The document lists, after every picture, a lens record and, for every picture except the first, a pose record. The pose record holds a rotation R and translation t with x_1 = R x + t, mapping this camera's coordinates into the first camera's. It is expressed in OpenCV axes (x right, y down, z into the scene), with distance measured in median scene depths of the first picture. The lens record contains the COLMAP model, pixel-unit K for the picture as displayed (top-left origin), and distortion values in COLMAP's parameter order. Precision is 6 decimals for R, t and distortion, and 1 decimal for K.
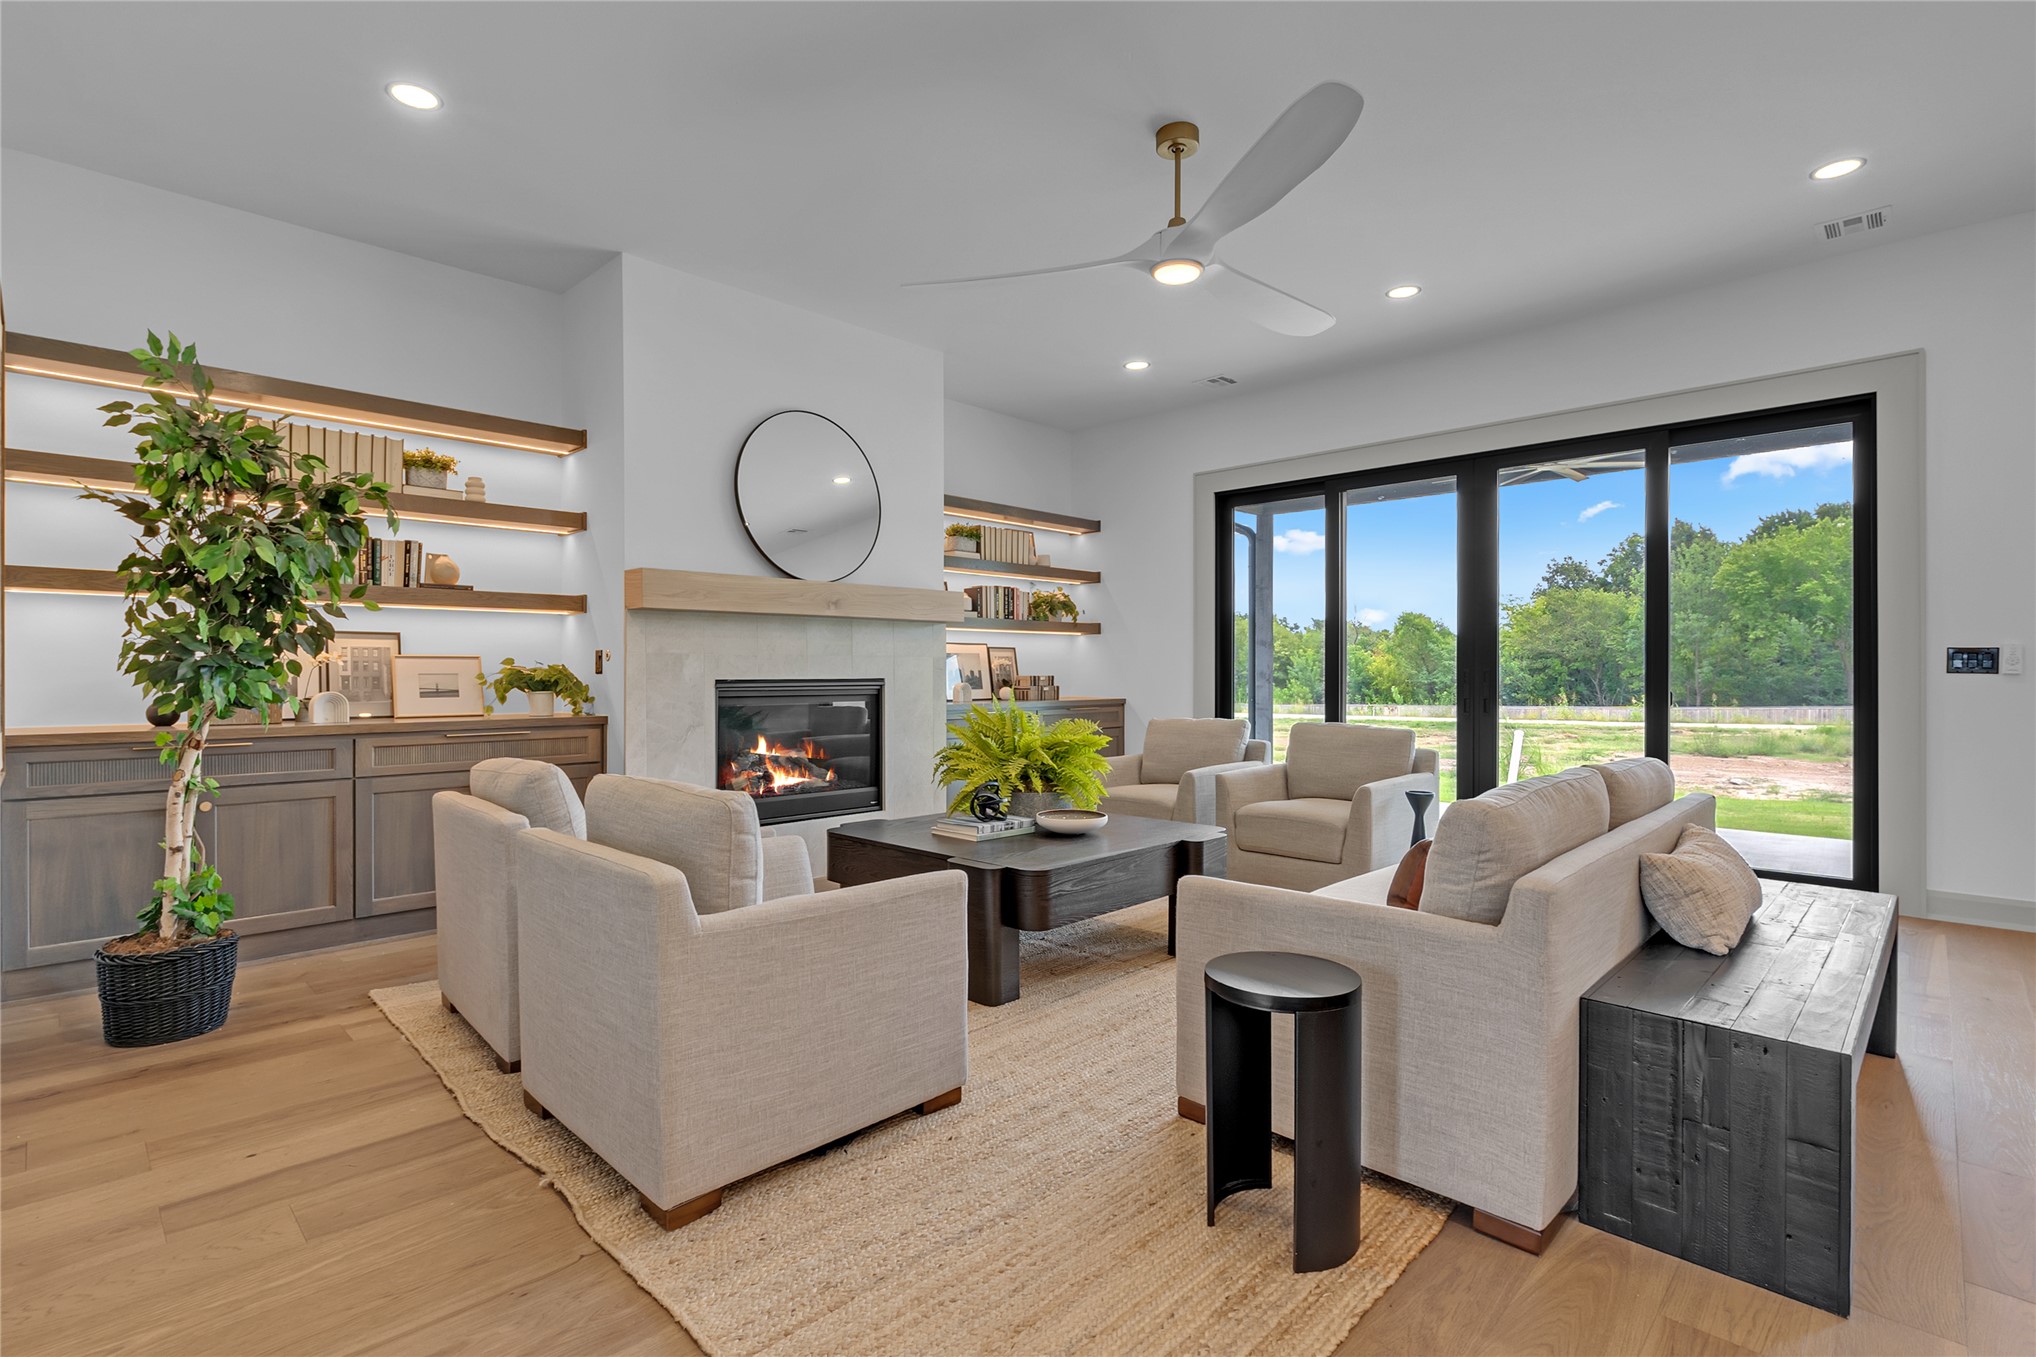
lens RADIAL K [[953.7, 0, 1023.0], [0, 953.7, 677.2], [0, 0, 1]] dist [-0.001591, 0.000164]
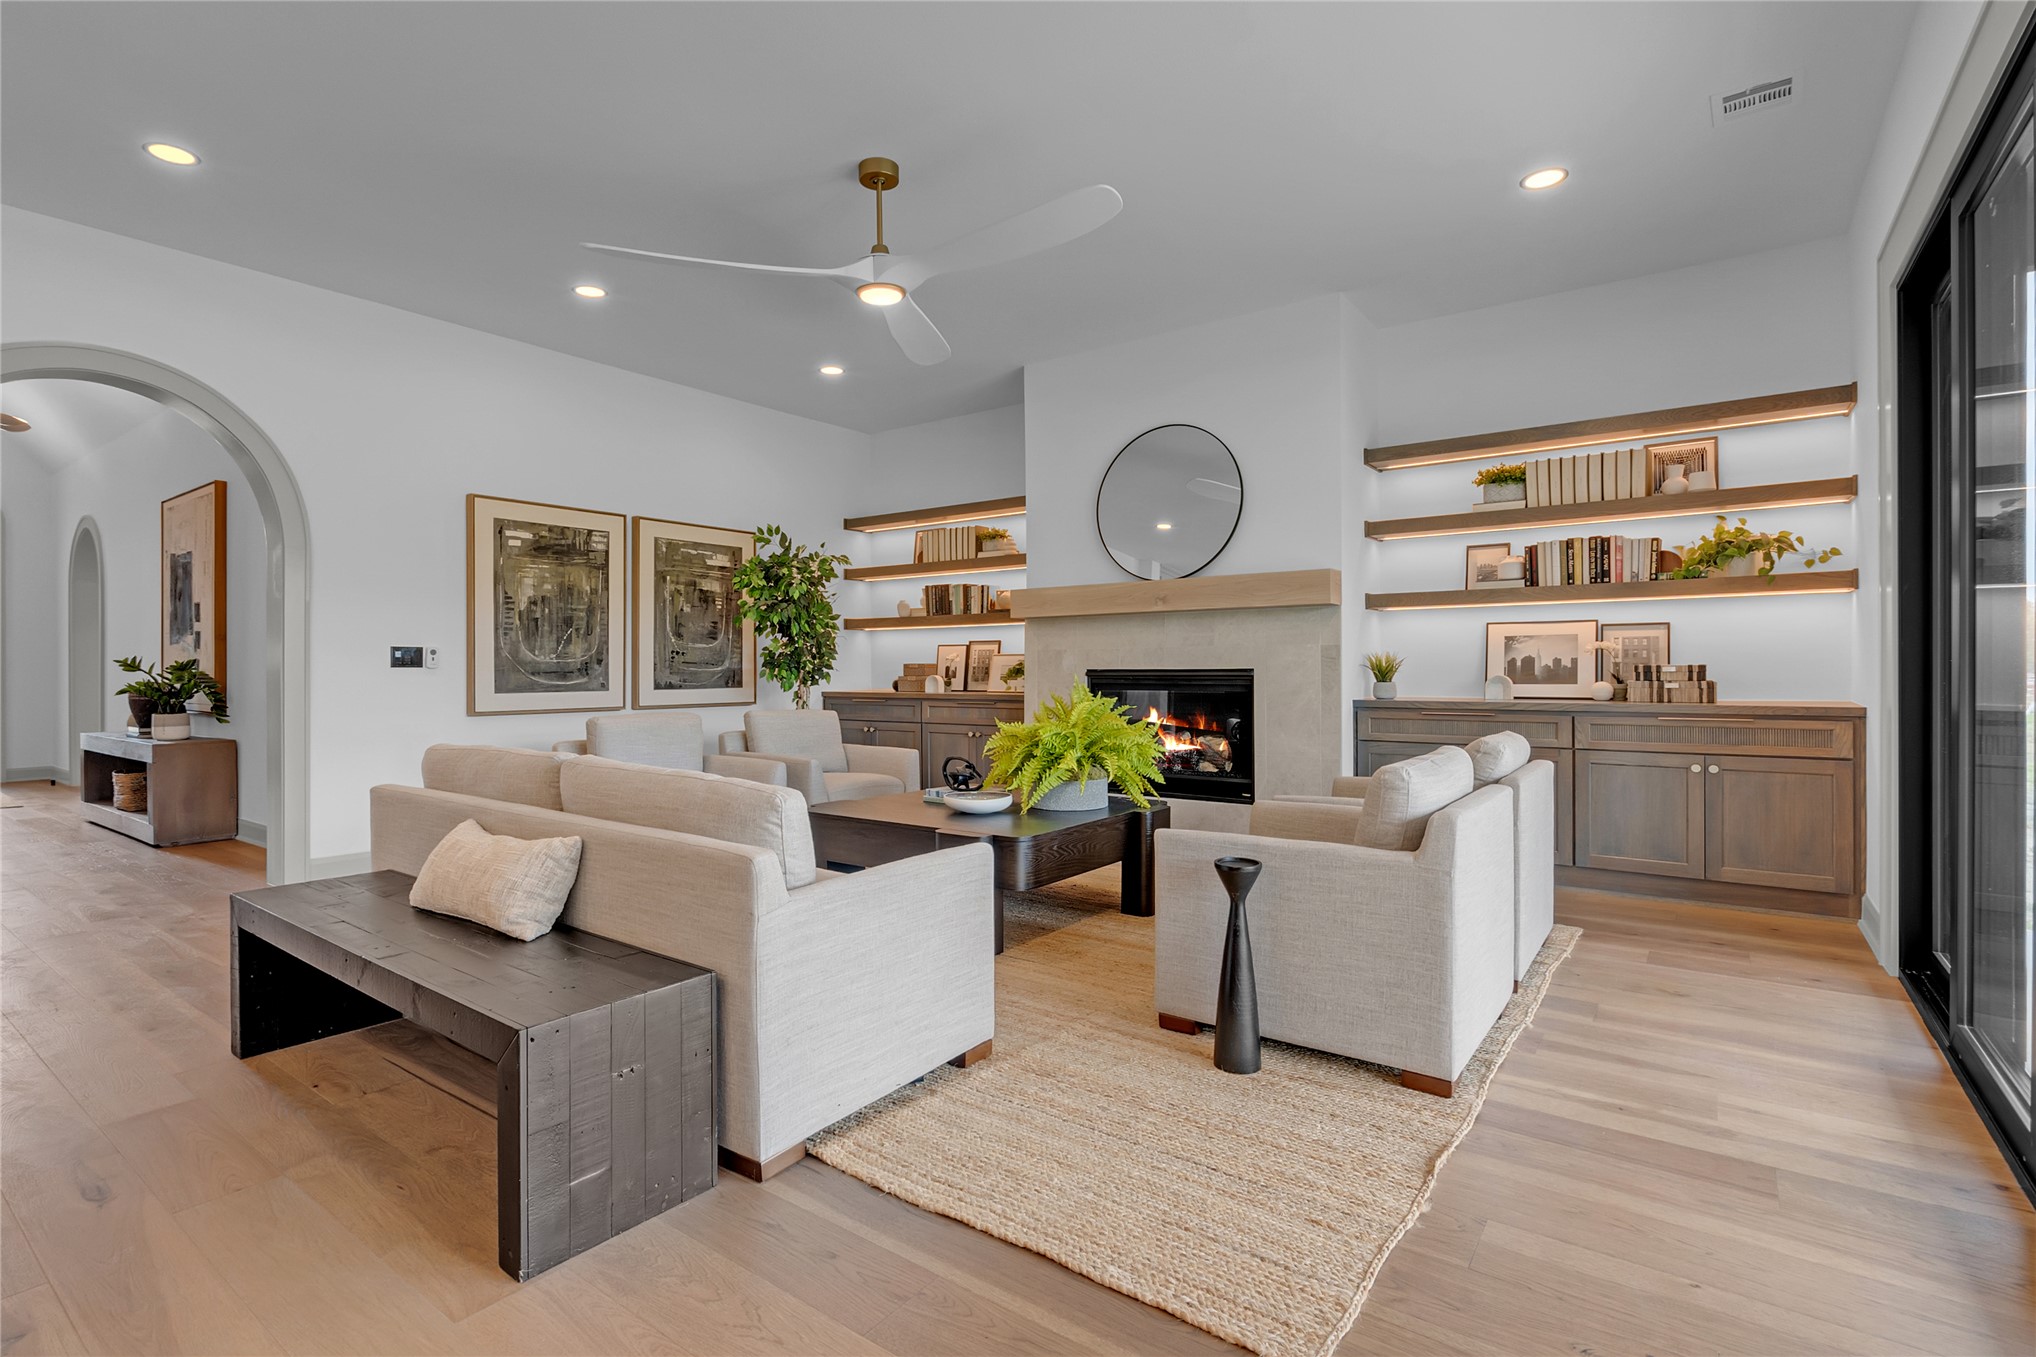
lens RADIAL K [[953.7, 0, 1024.9], [0, 953.7, 673.0], [0, 0, 1]] dist [-0.001591, 0.000164]
pose [[0.163567, 0.008600, -0.986495, 0.889974], [-0.000899, 0.999963, 0.008568, 0.007581], [0.986532, -0.000515, 0.163568, 0.627969]]
